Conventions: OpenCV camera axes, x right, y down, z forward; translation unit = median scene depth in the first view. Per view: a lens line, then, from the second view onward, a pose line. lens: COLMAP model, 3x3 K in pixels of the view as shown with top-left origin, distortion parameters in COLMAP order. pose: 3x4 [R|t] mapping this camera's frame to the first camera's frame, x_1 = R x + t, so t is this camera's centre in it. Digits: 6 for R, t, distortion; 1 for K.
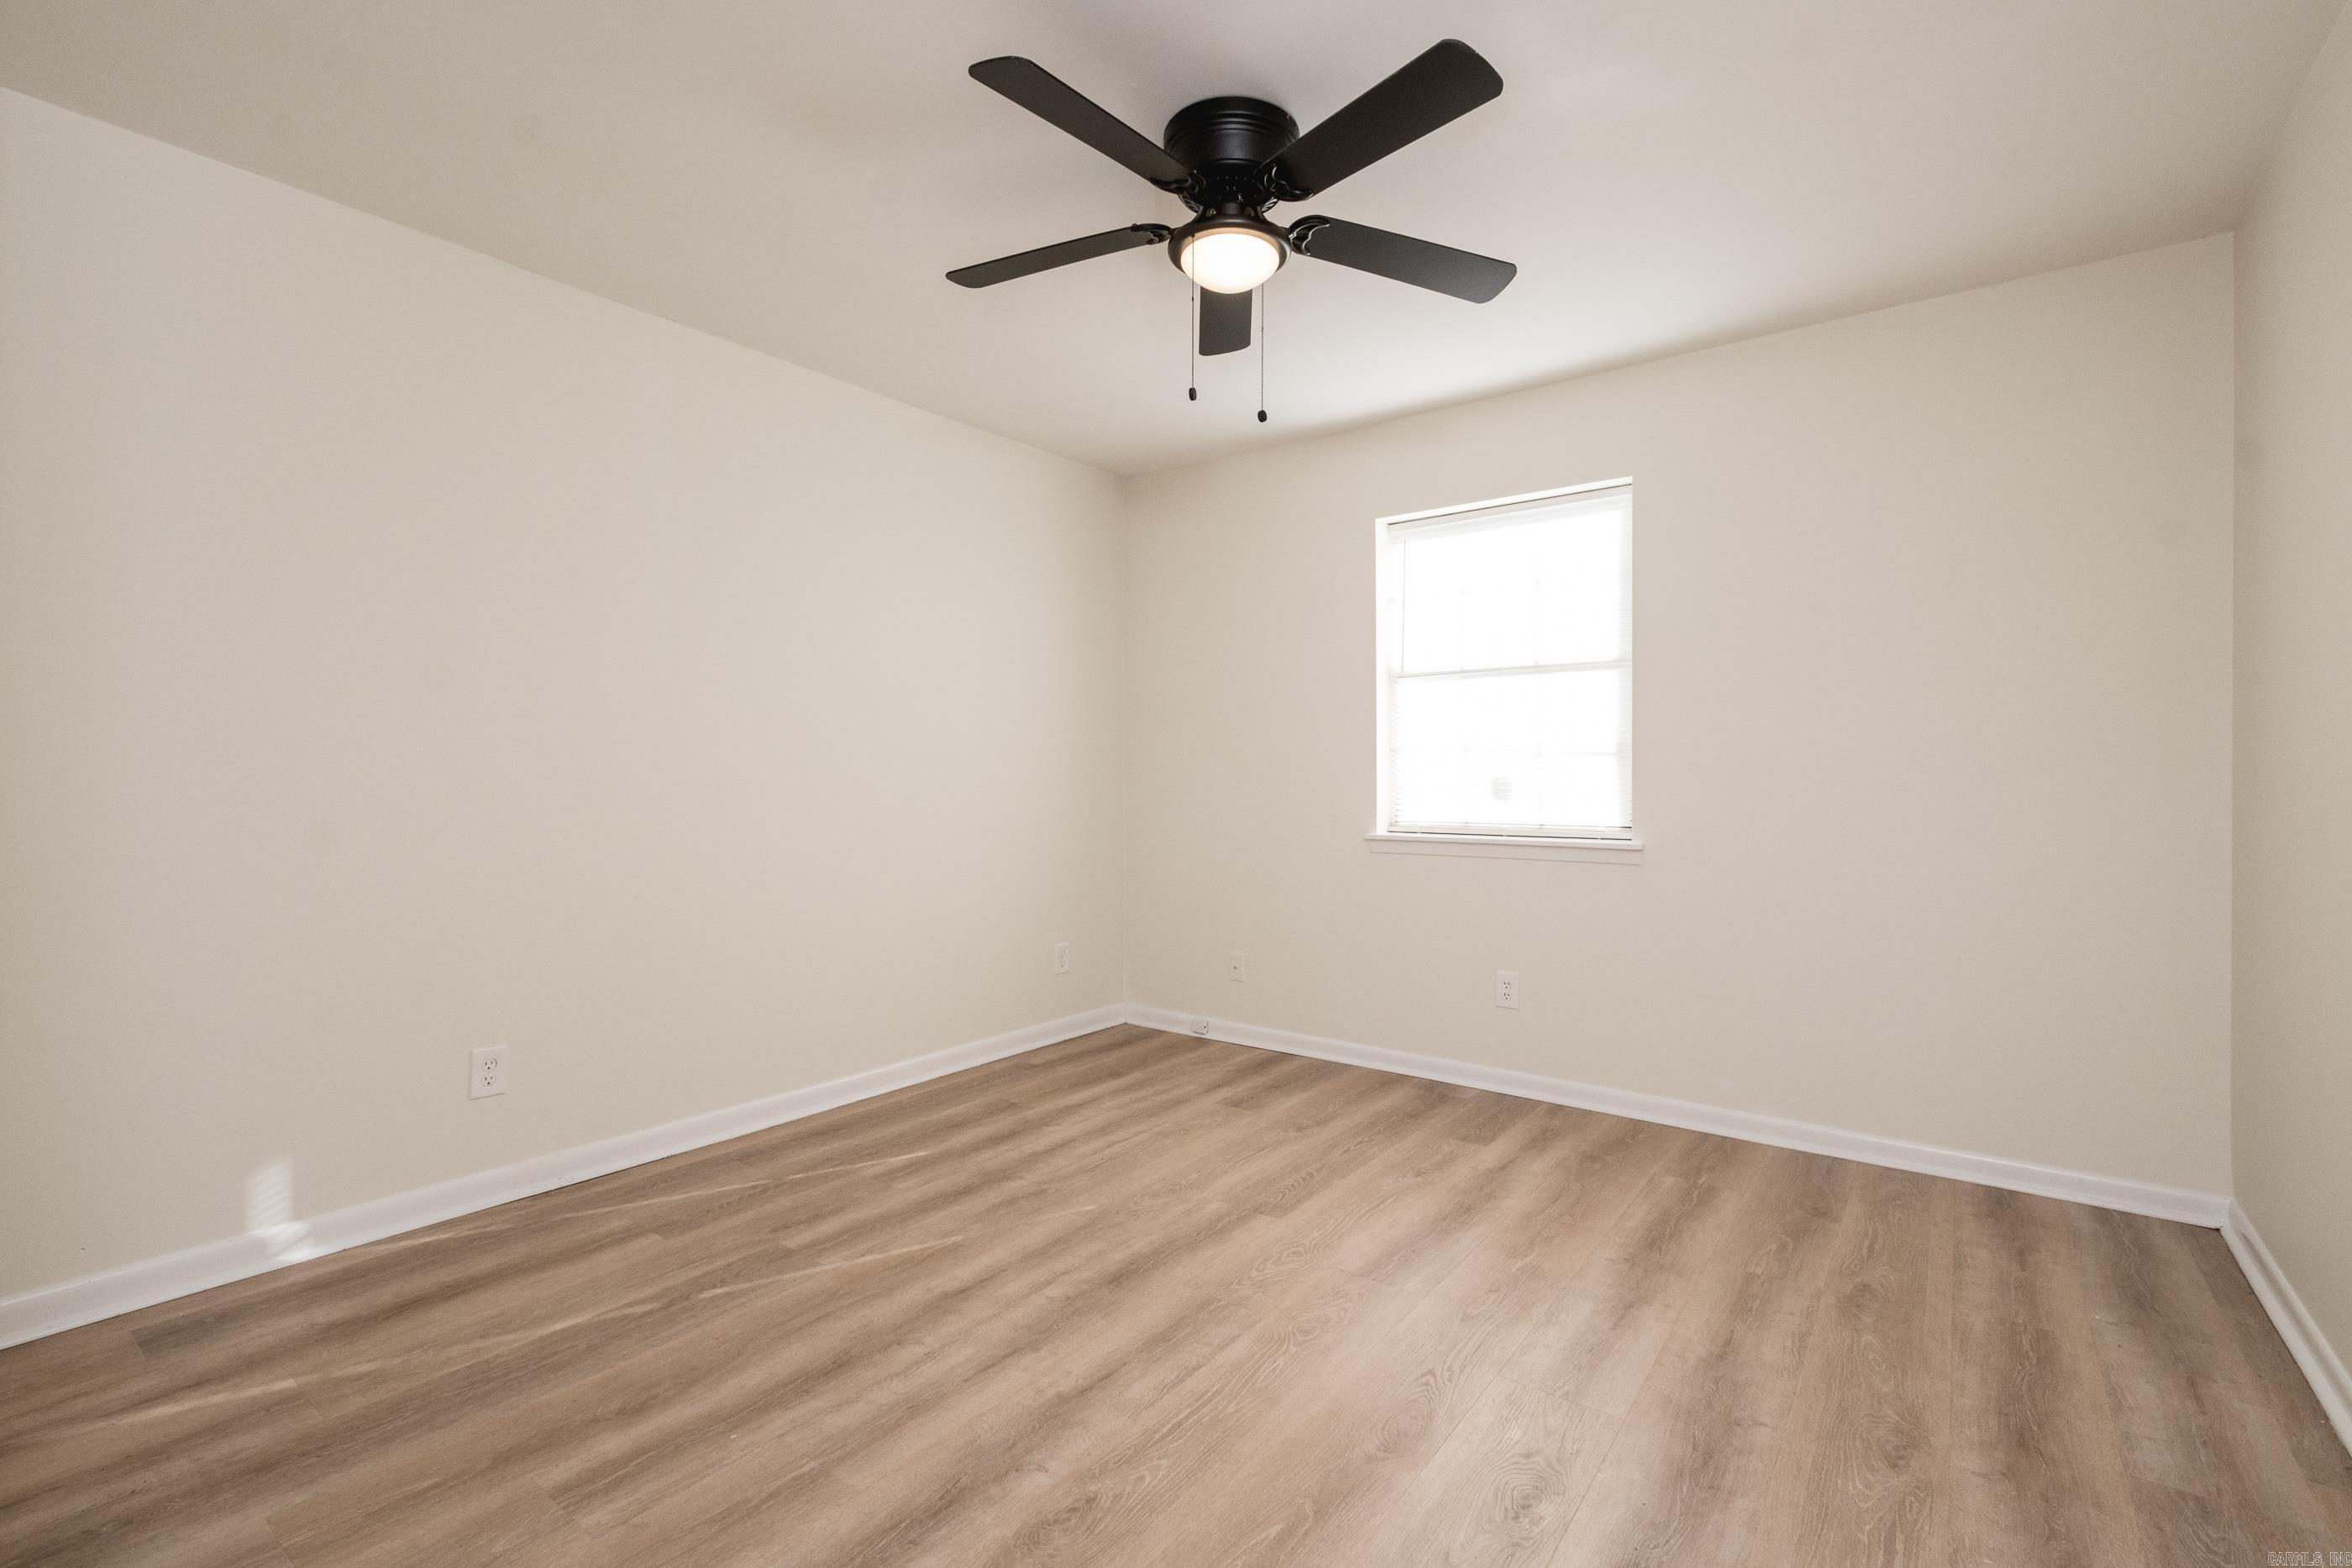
lens RADIAL K [[1035.9, 0, 1234.3], [0, 1035.9, 793.3], [0, 0, 1]] dist [0.000122, -0.001205]
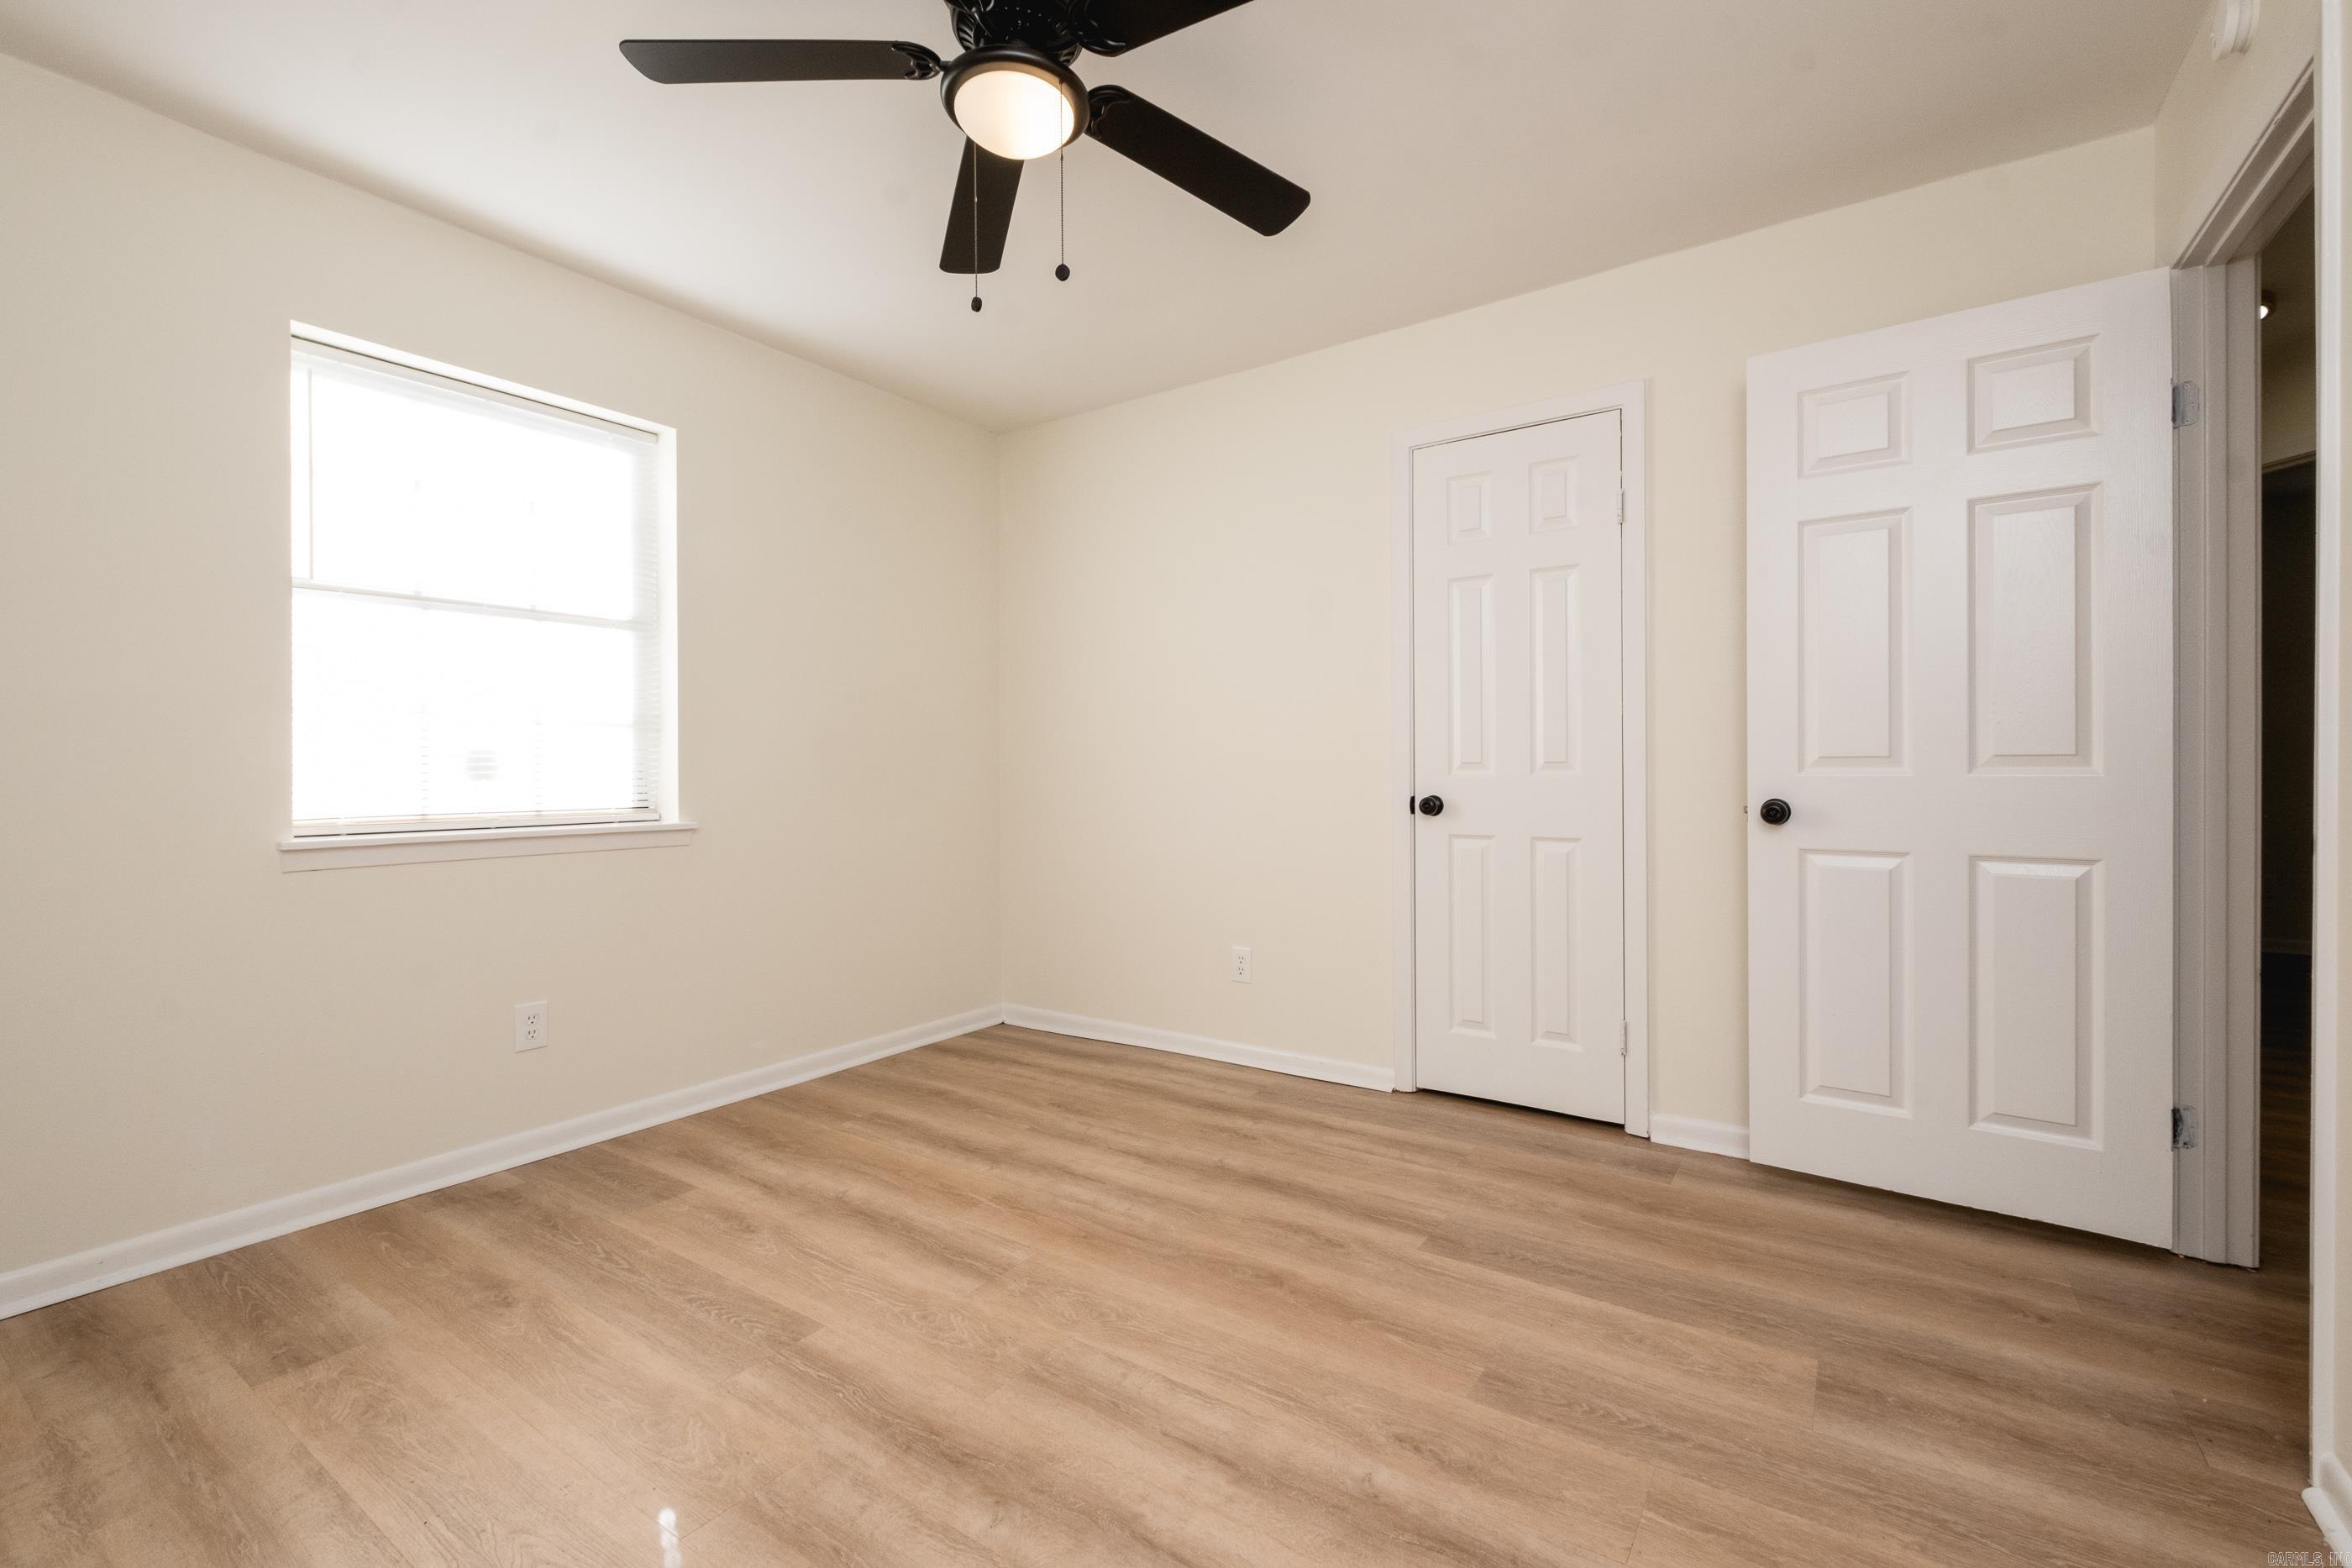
lens RADIAL K [[983.6, 0, 1173.1], [0, 983.6, 771.6], [0, 0, 1]] dist [0.001306, -0.000340]
pose [[-0.014593, -0.003271, 0.999888, -0.573835], [0.019395, 0.999806, 0.003554, 0.008612], [-0.999705, 0.019445, -0.014527, 0.636534]]
